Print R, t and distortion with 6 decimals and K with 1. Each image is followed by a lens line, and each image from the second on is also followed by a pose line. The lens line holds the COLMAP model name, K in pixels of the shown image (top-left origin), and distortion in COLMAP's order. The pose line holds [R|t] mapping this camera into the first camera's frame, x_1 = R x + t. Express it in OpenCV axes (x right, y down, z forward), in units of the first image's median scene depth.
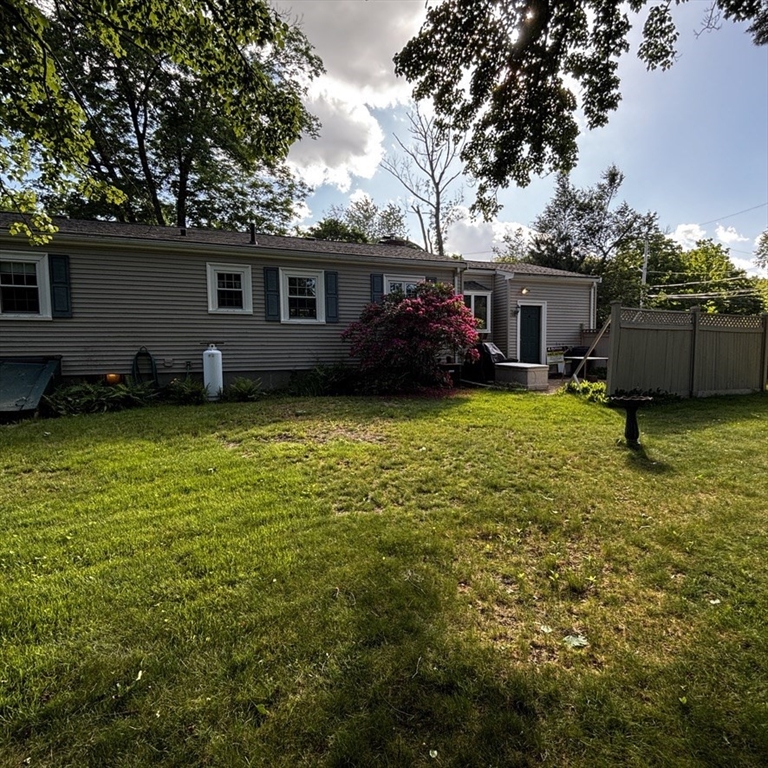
lens RADIAL K [[442.8, 0, 384.0], [0, 442.8, 384.0], [0, 0, 1]] dist [0.001379, 0.001078]
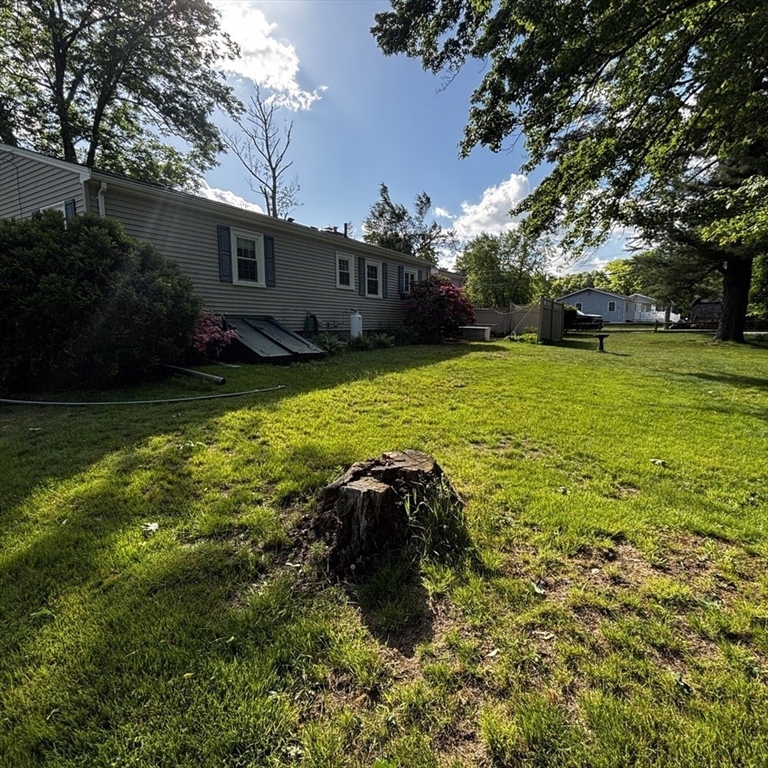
lens RADIAL K [[442.8, 0, 384.0], [0, 442.8, 384.0], [0, 0, 1]] dist [0.001379, 0.001078]
pose [[0.800266, -0.067622, 0.595820, -1.302183], [0.033485, 0.997110, 0.068191, 0.058177], [-0.598710, -0.034620, 0.800218, -0.238008]]
